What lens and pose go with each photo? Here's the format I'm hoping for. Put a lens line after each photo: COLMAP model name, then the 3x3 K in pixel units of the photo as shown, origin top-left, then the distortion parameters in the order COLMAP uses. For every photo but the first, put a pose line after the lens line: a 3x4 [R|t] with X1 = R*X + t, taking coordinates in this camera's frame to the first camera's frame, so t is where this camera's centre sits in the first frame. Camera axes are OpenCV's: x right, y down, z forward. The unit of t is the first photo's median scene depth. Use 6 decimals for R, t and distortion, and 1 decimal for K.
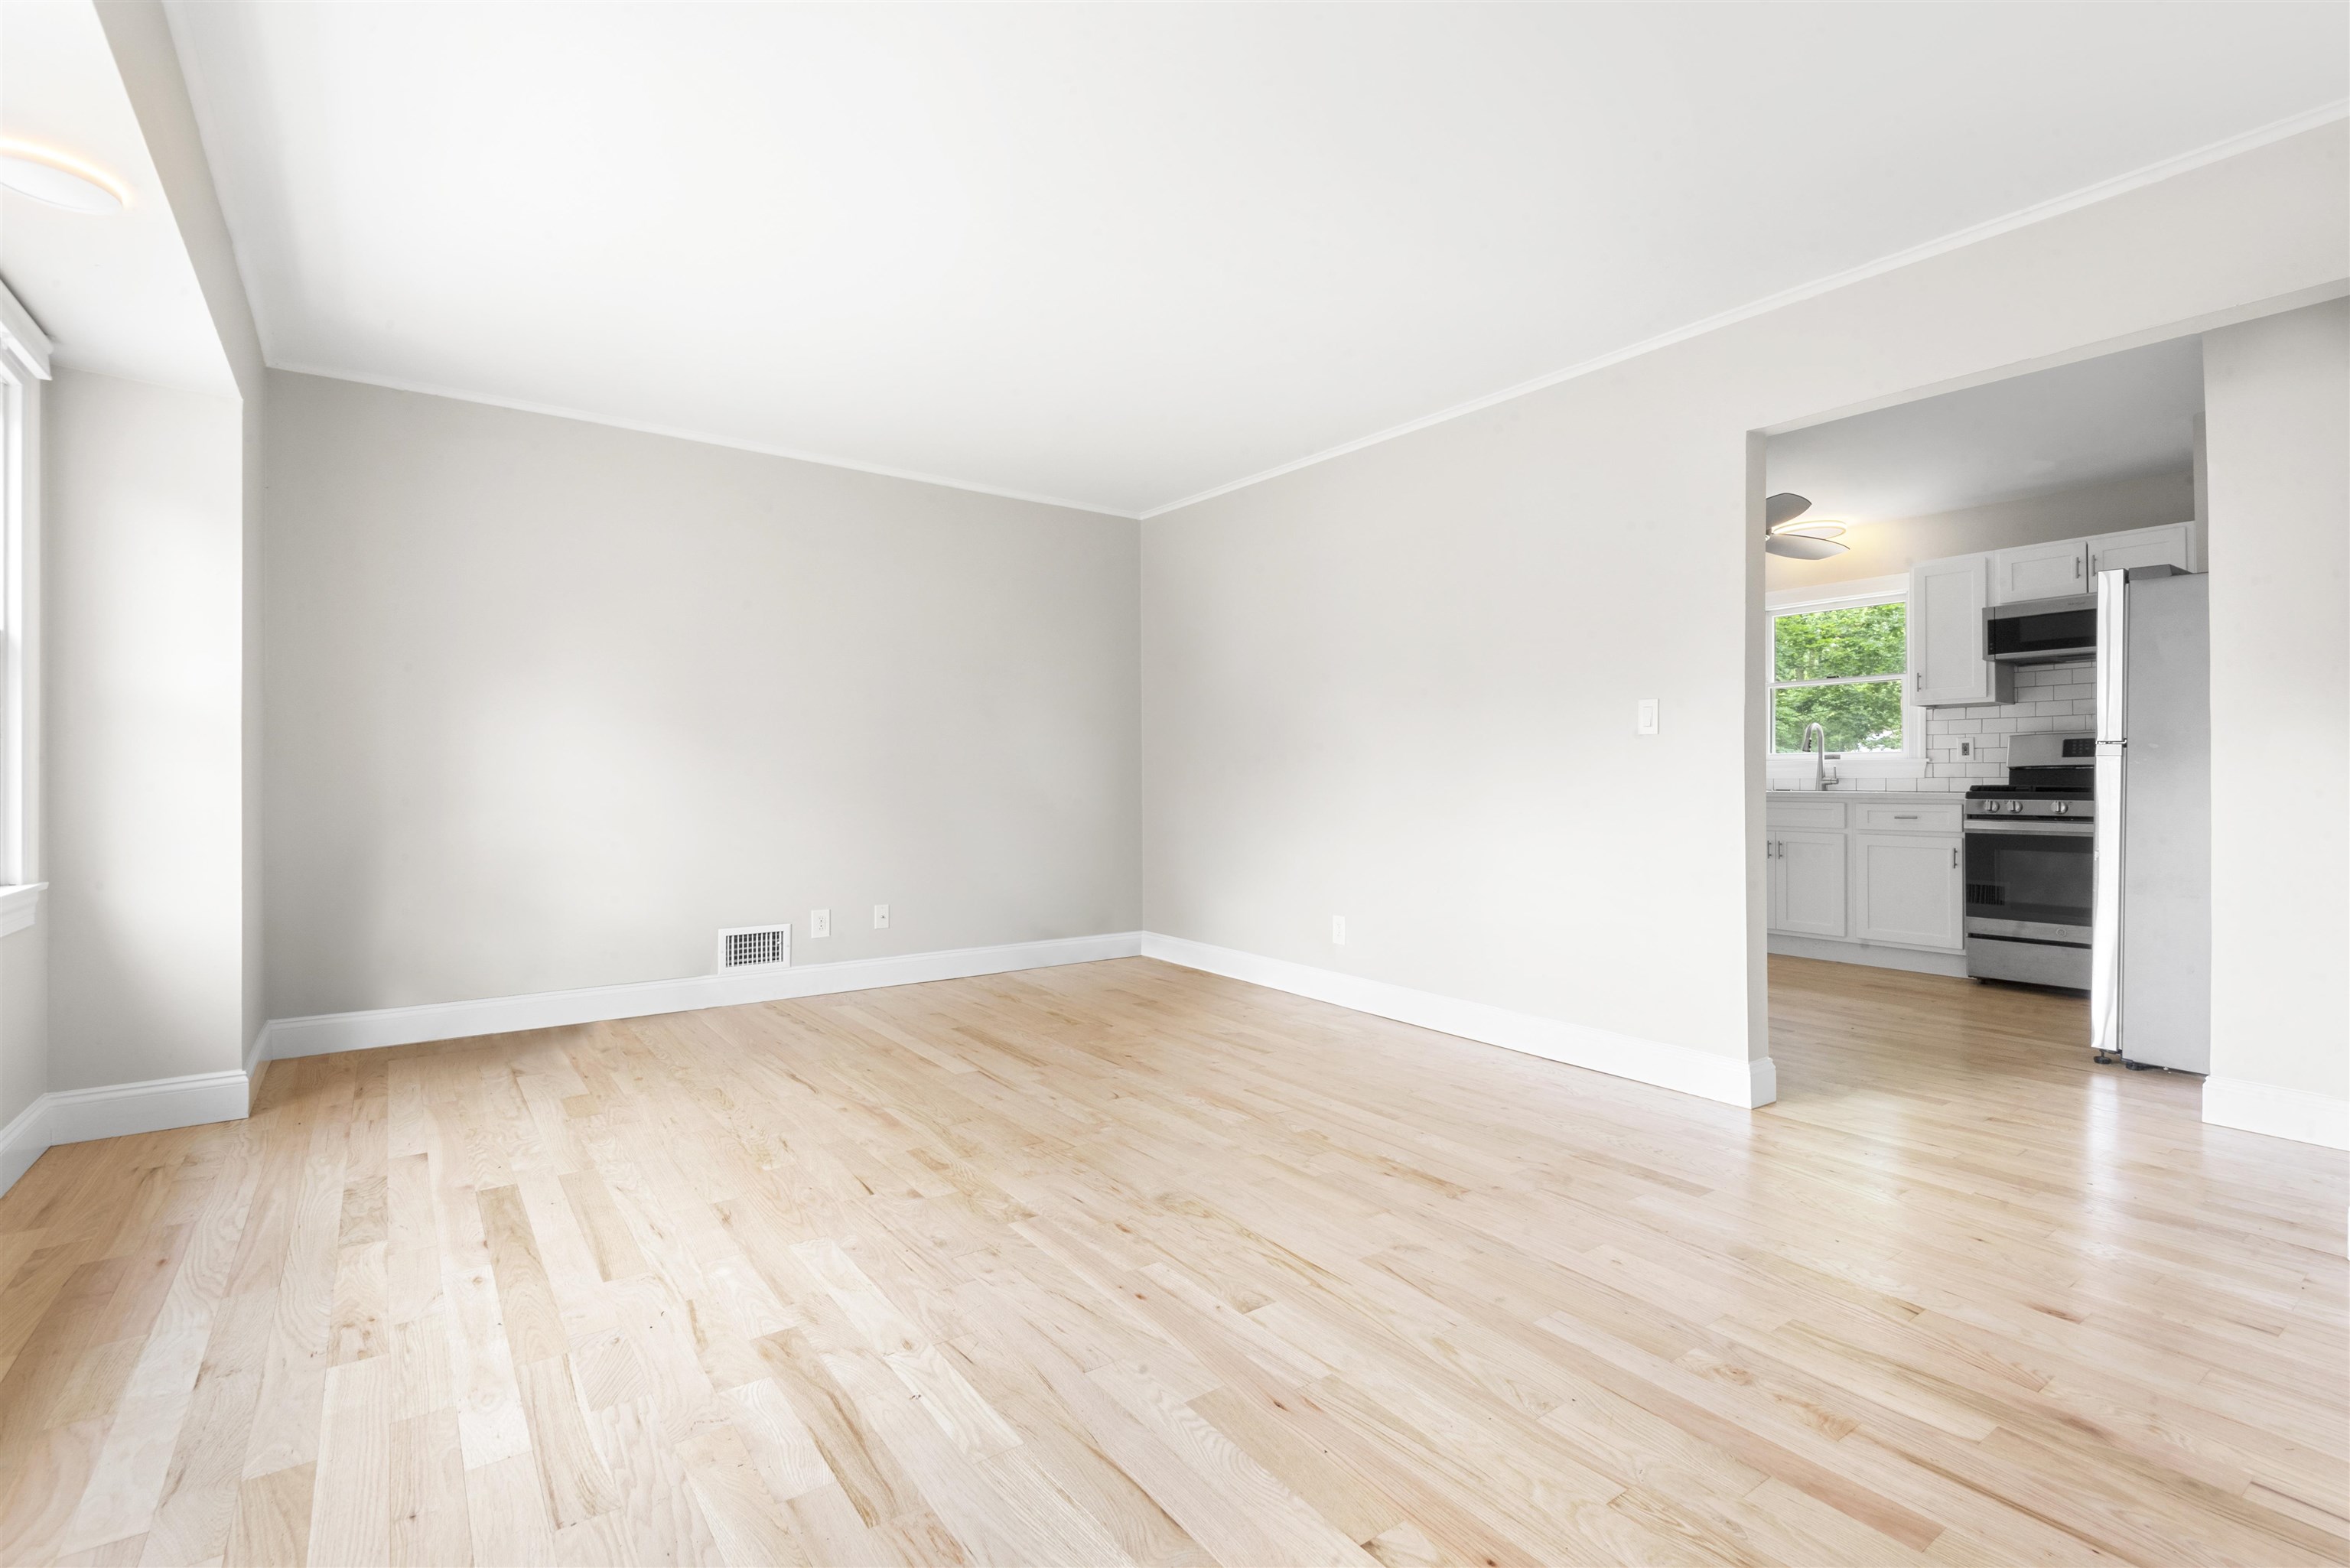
lens RADIAL K [[1080.8, 0, 1201.7], [0, 1080.8, 787.1], [0, 0, 1]] dist [0.049186, -0.022819]
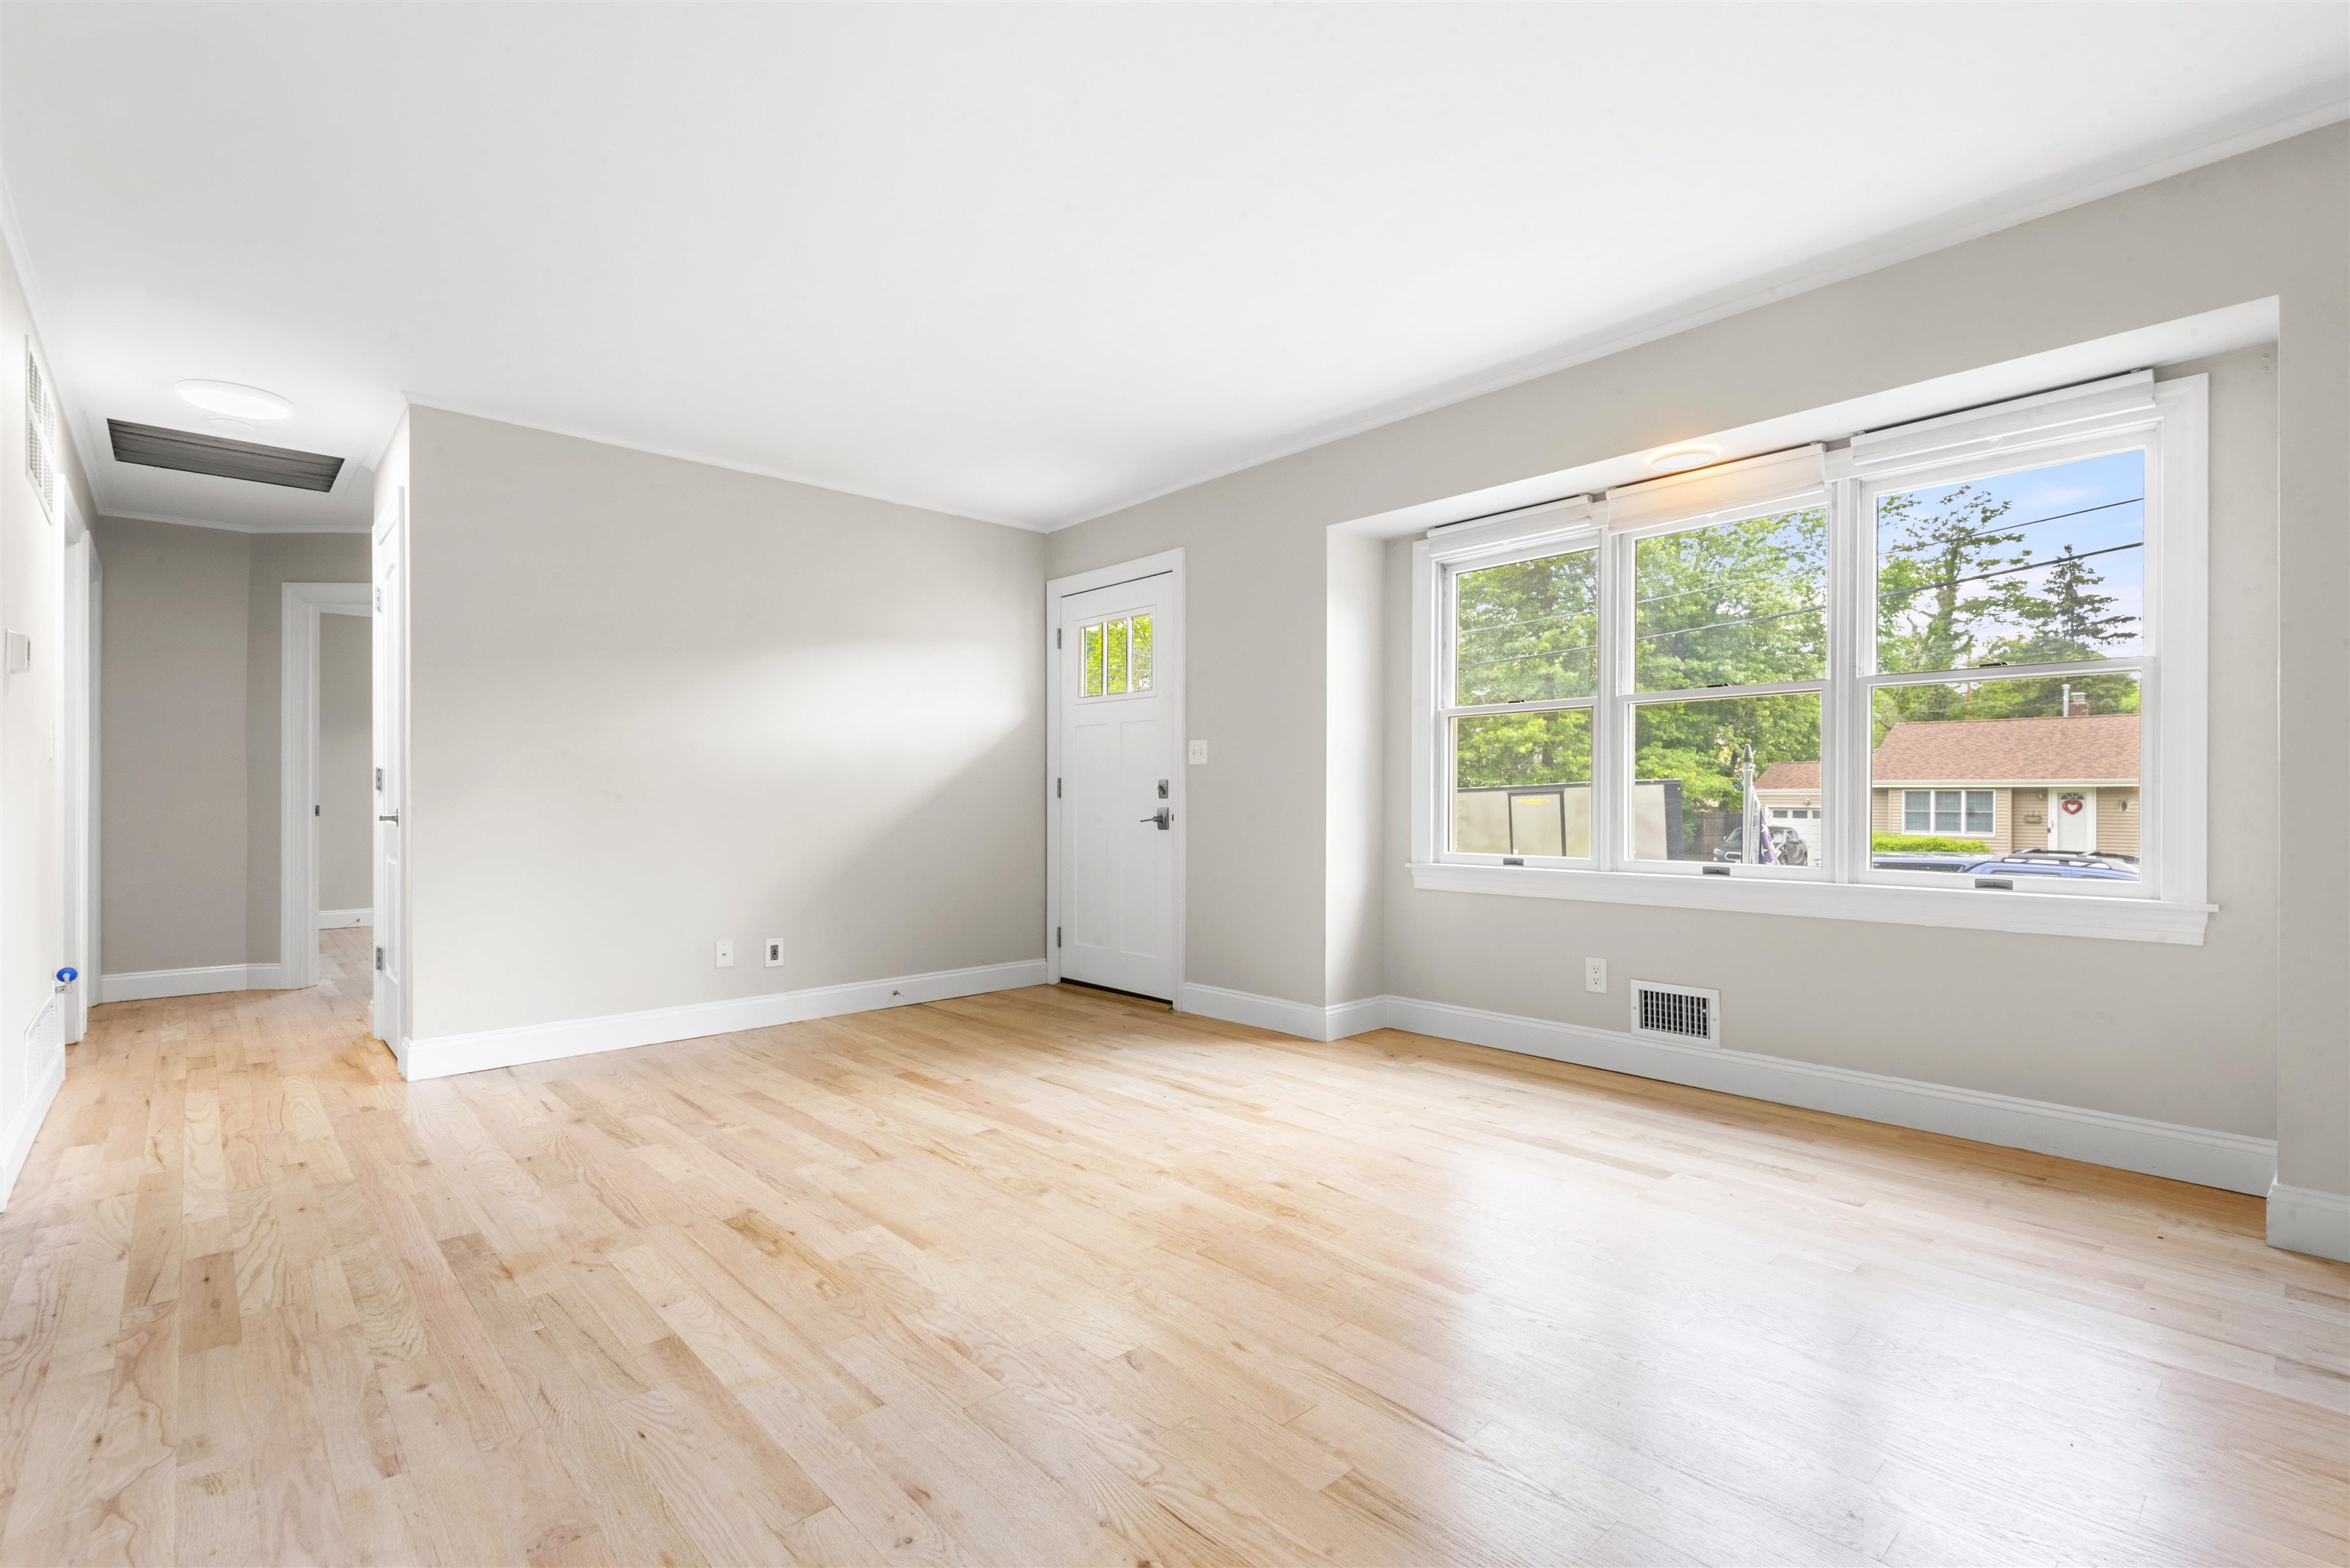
lens RADIAL K [[1080.8, 0, 1201.7], [0, 1080.8, 787.1], [0, 0, 1]] dist [0.049186, -0.022819]
pose [[-0.993841, -0.001493, -0.110804, -0.076411], [-0.000356, 0.999947, -0.010281, -0.005534], [0.110813, -0.010178, -0.993789, 2.279854]]
